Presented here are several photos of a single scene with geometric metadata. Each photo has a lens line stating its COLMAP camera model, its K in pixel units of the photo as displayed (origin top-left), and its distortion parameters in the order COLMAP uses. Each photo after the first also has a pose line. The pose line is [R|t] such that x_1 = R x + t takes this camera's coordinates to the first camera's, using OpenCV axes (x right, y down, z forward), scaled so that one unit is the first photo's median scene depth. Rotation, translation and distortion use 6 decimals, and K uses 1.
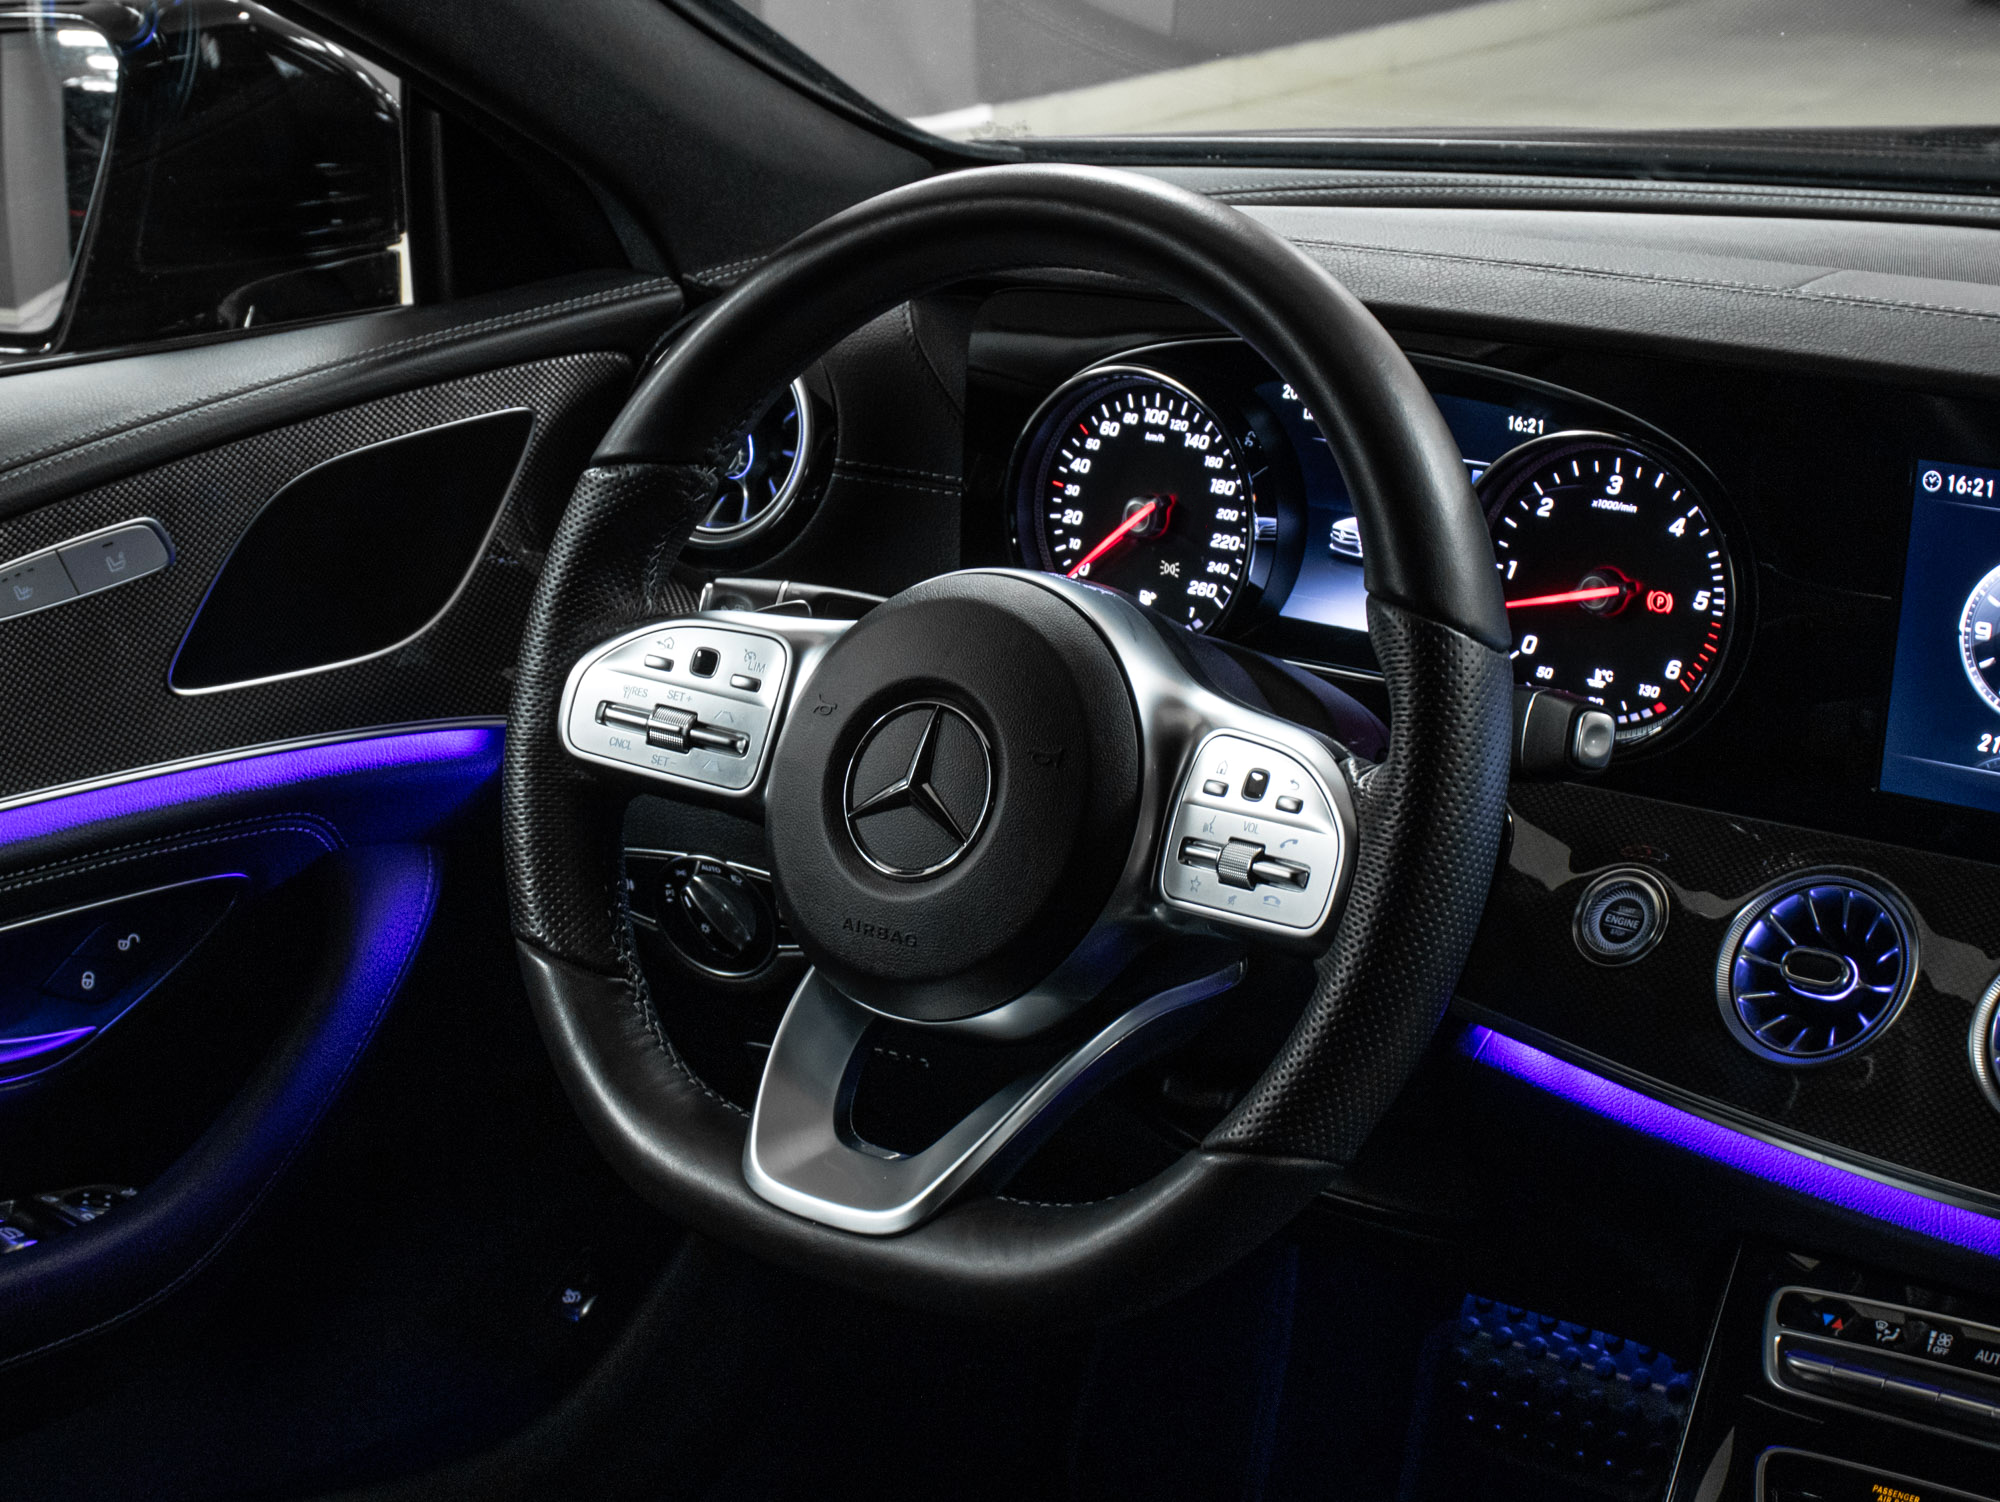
lens RADIAL K [[3938.2, 0, 934.0], [0, 3938.2, 816.9], [0, 0, 1]] dist [-0.006537, 0.000000]
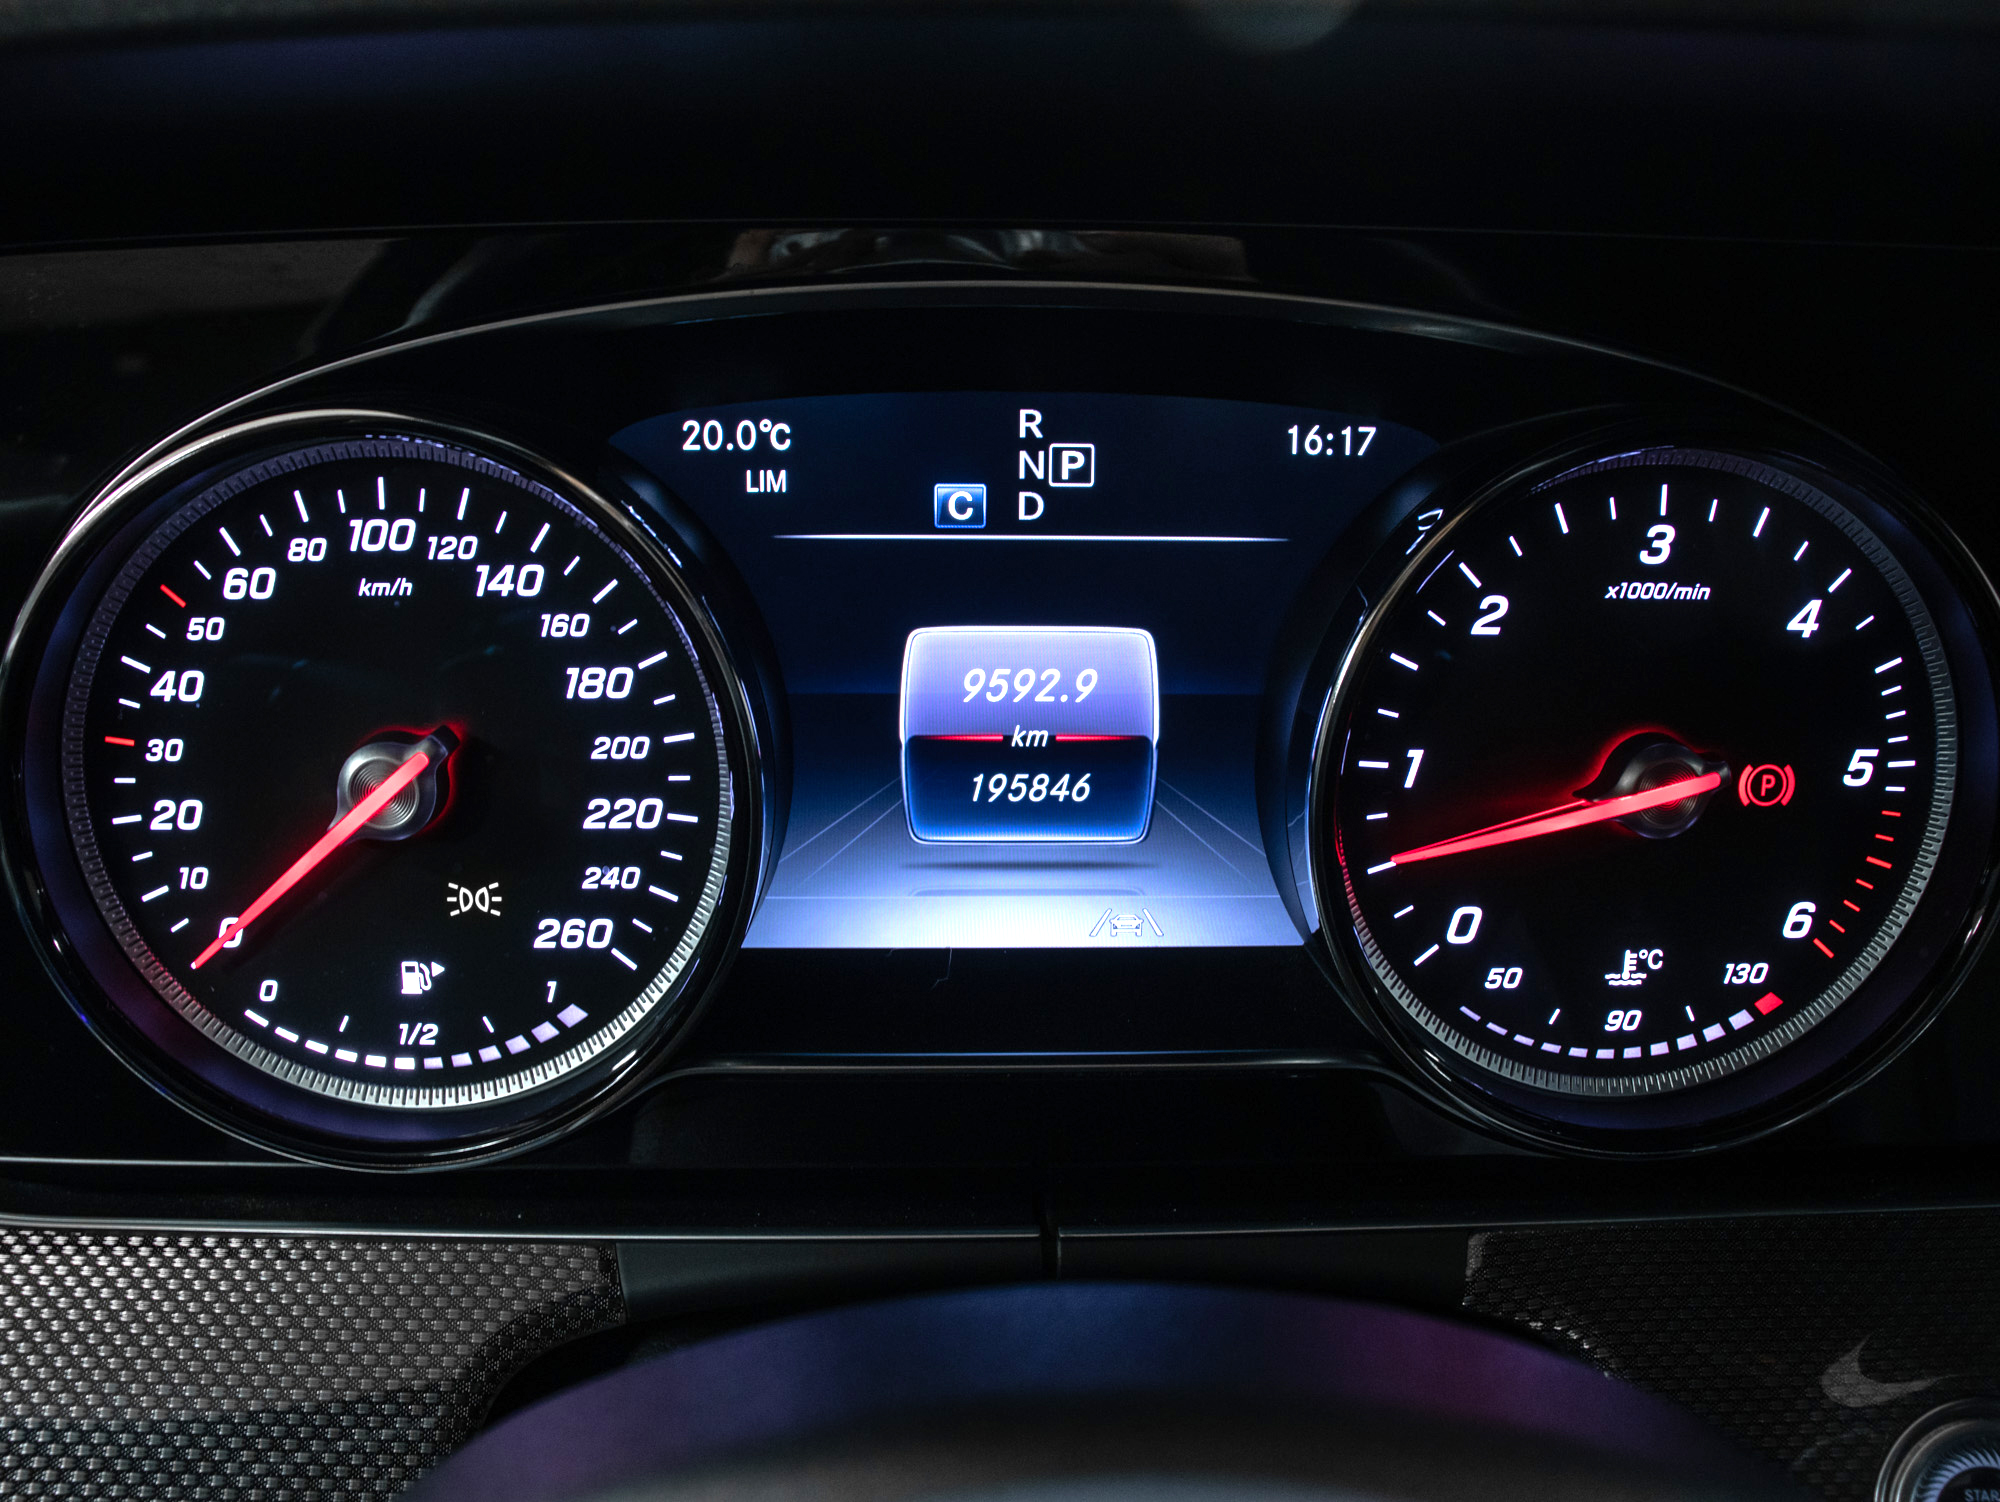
lens RADIAL K [[1819.7, 0, 1001.2], [0, 1819.7, 755.6], [0, 0, 1]] dist [-0.139191, 0.013865]
pose [[0.766751, -0.189837, 0.613233, -0.009977], [0.176663, 0.980788, 0.082731, -0.084546], [-0.617157, 0.044902, 0.785558, 0.829382]]
